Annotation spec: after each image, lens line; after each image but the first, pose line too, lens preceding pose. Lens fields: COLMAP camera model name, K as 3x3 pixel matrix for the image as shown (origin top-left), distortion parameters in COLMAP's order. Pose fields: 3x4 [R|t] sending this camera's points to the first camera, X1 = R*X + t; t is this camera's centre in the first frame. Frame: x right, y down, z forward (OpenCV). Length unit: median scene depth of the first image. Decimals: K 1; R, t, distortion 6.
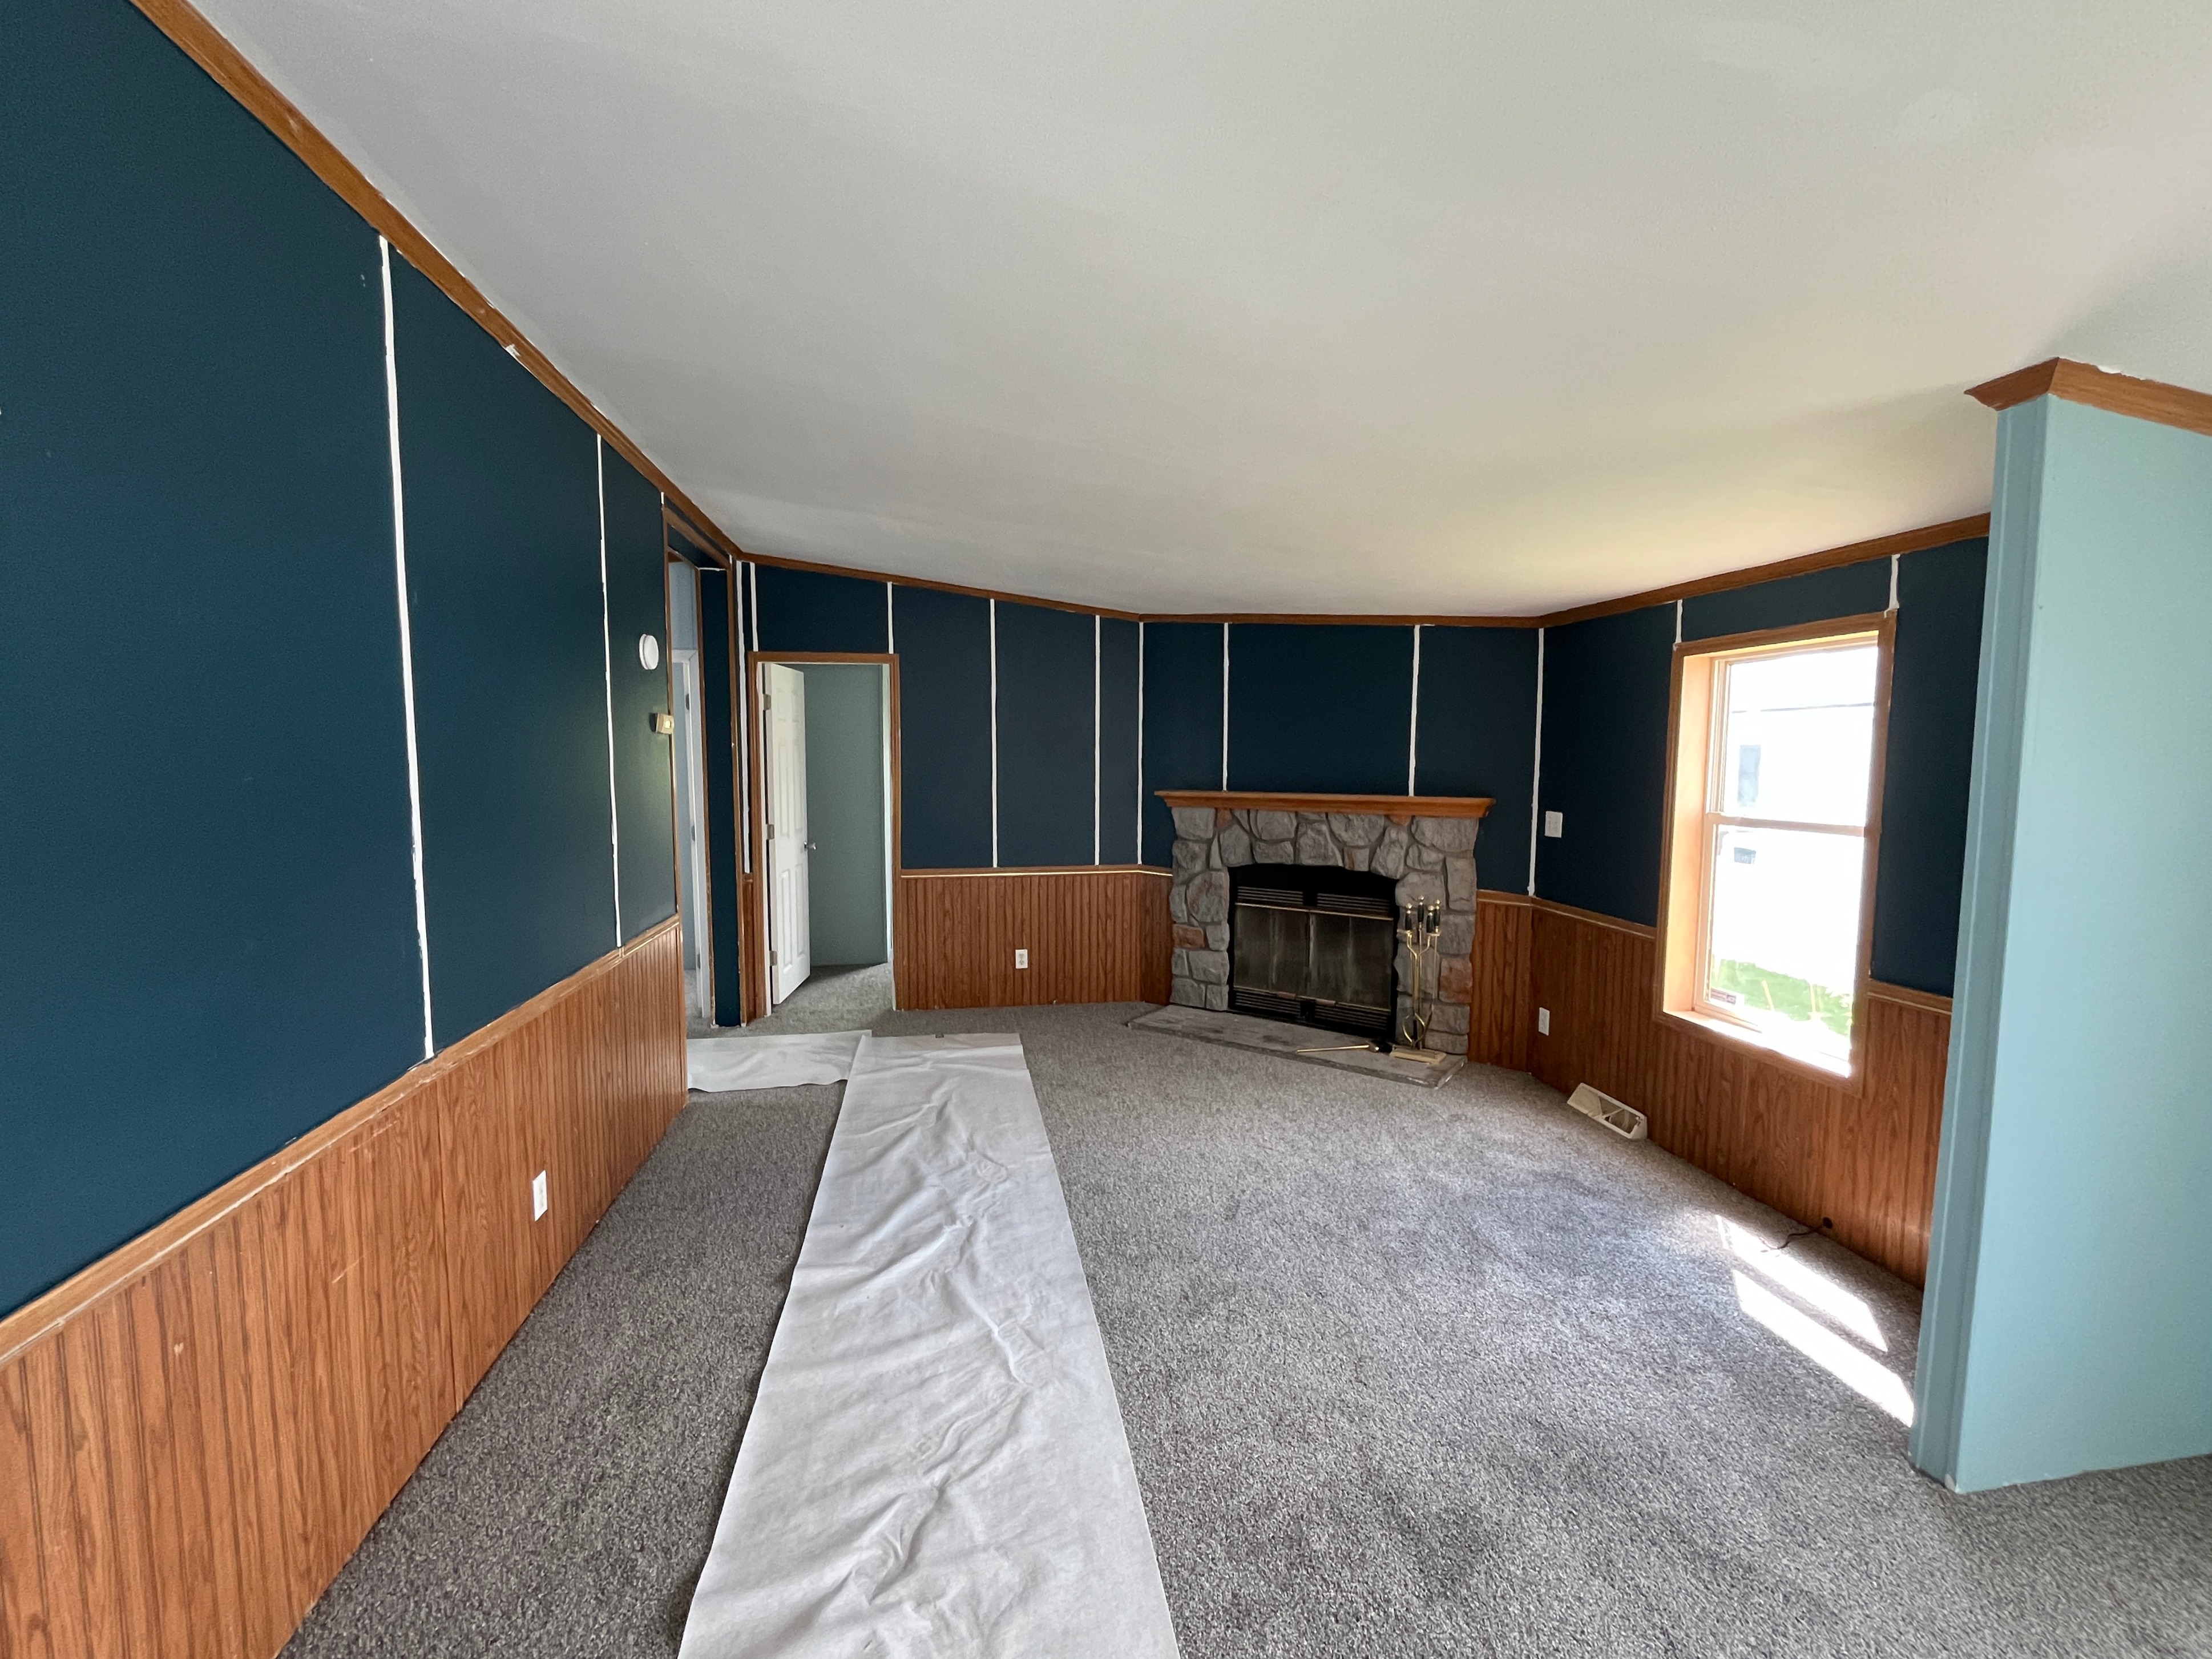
lens RADIAL K [[930.4, 0, 1099.3], [0, 930.4, 831.7], [0, 0, 1]] dist [-0.002292, -0.000095]
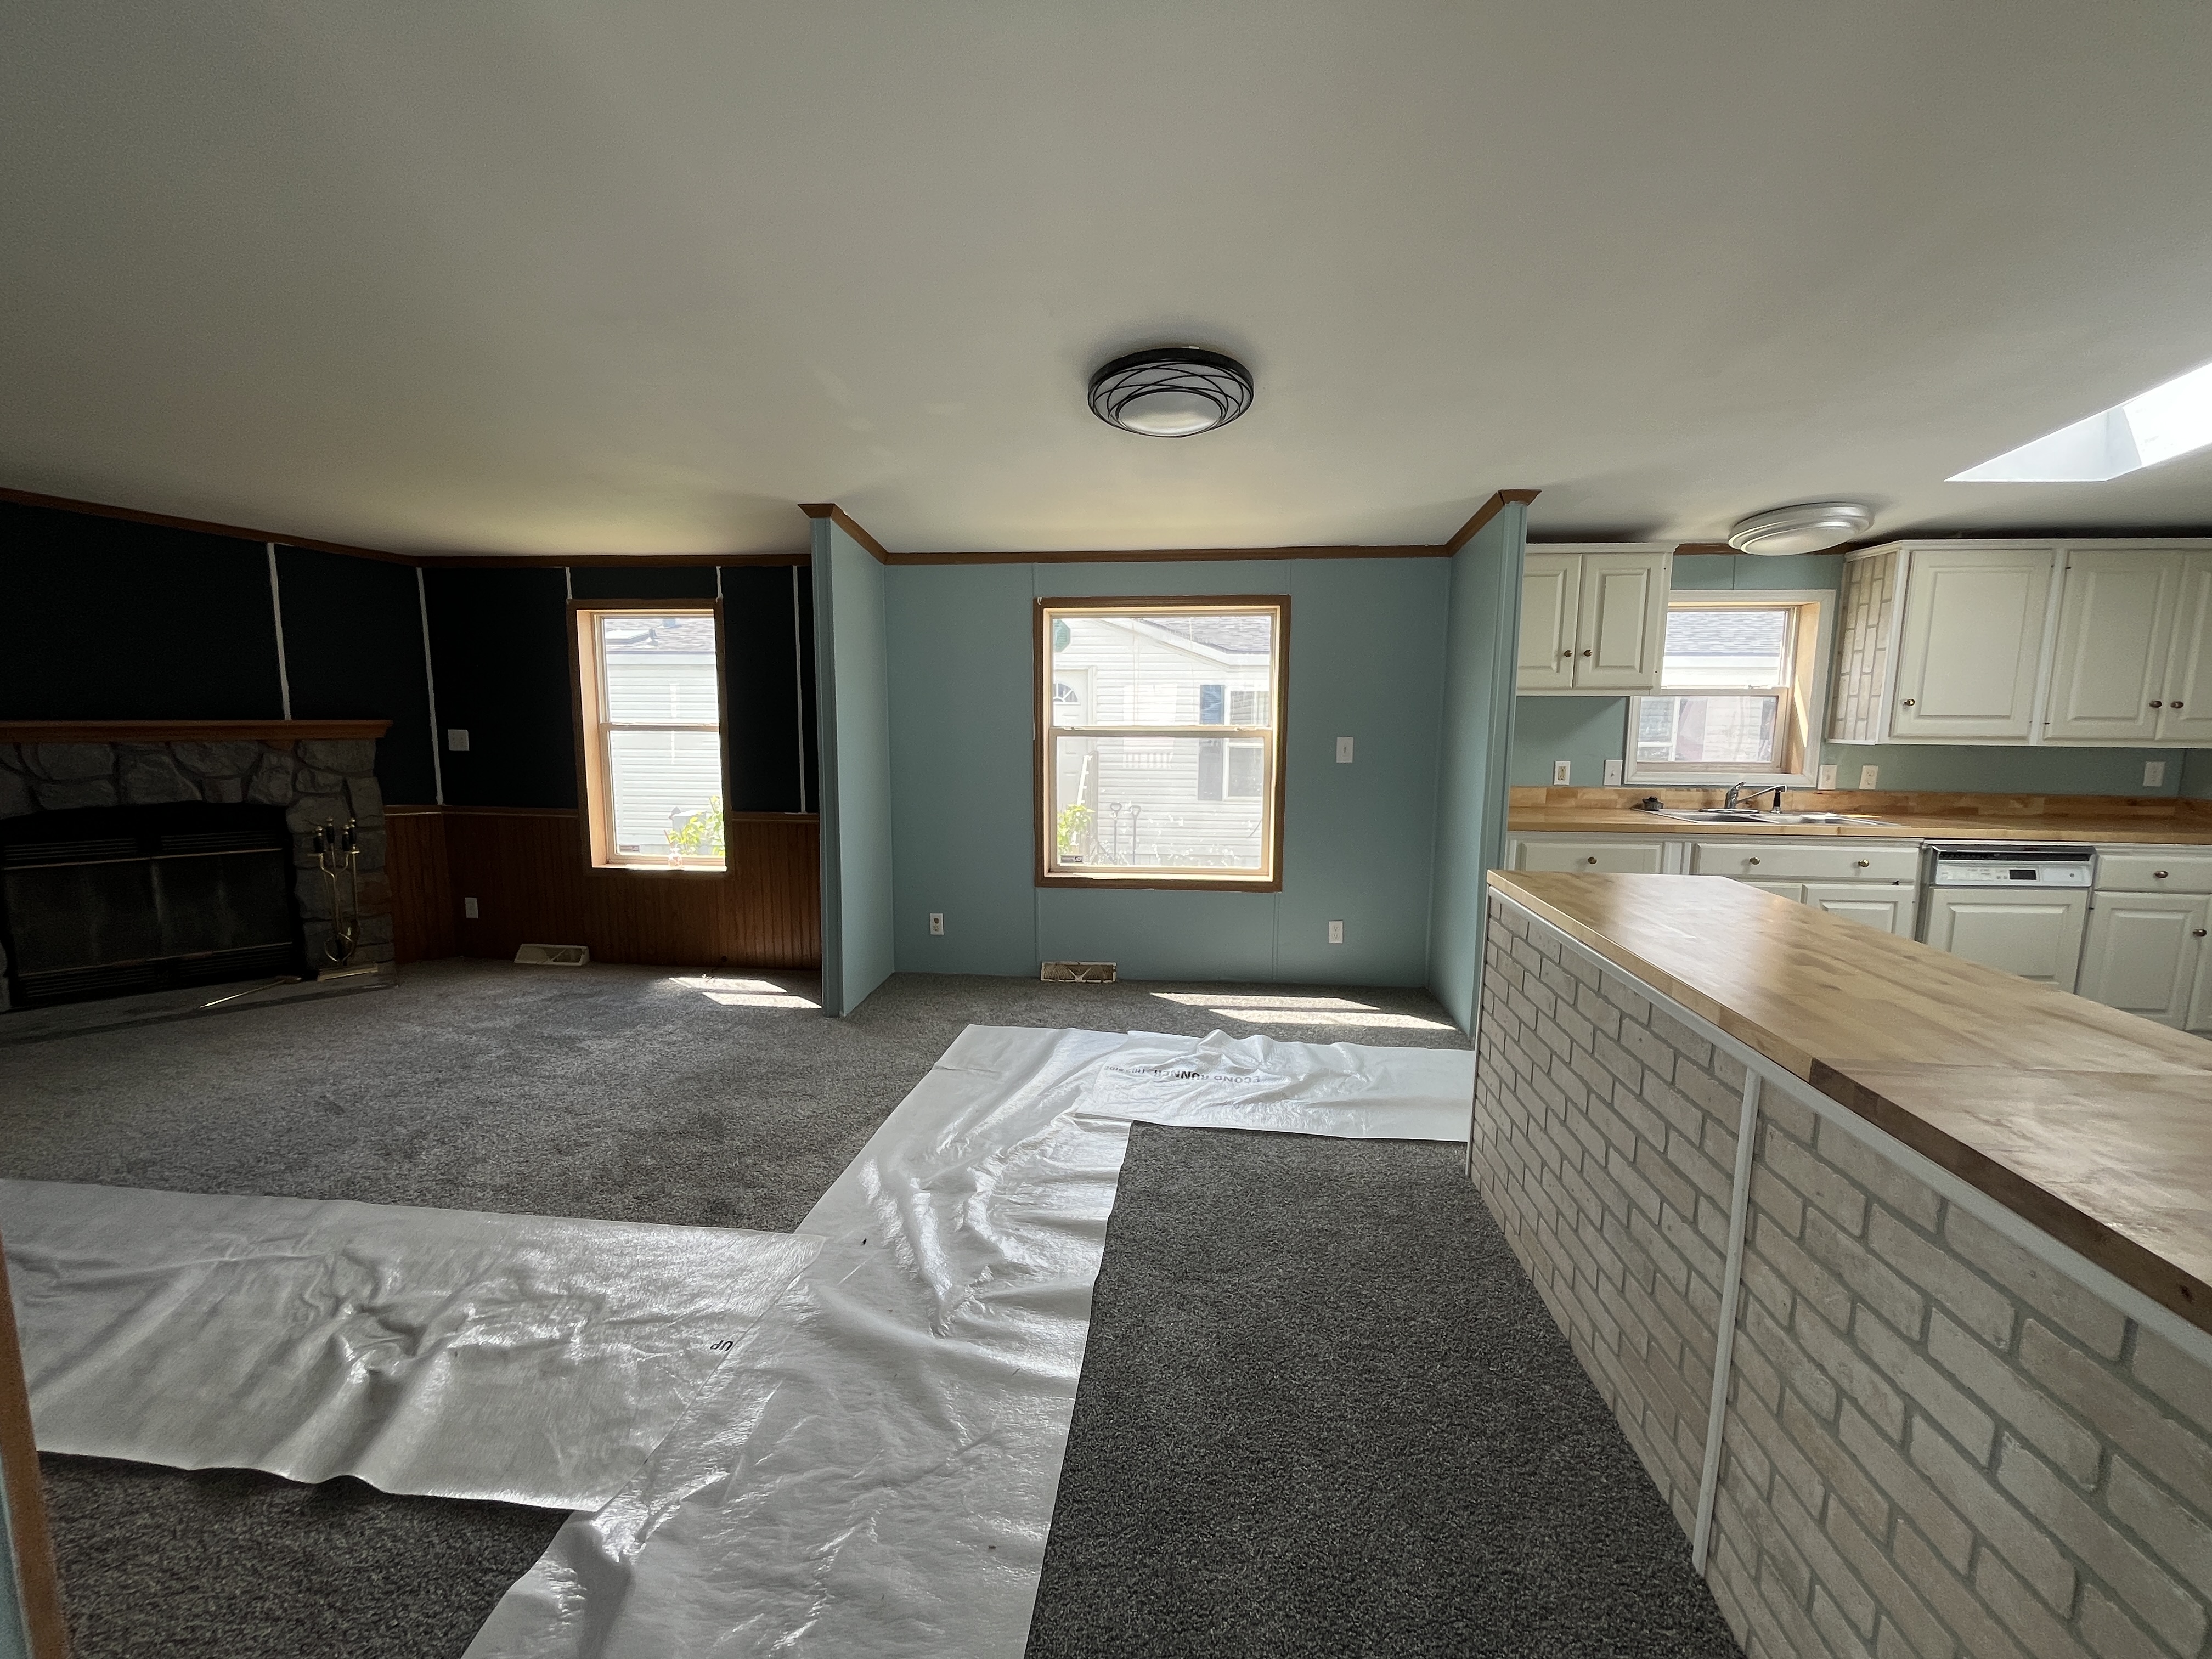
lens RADIAL K [[930.4, 0, 1099.2], [0, 930.4, 835.7], [0, 0, 1]] dist [-0.002292, -0.000095]
pose [[0.250944, -0.128296, 0.959462, -0.493784], [0.071137, 0.990942, 0.113900, 0.039051], [-0.965384, 0.039670, 0.257798, -0.087230]]
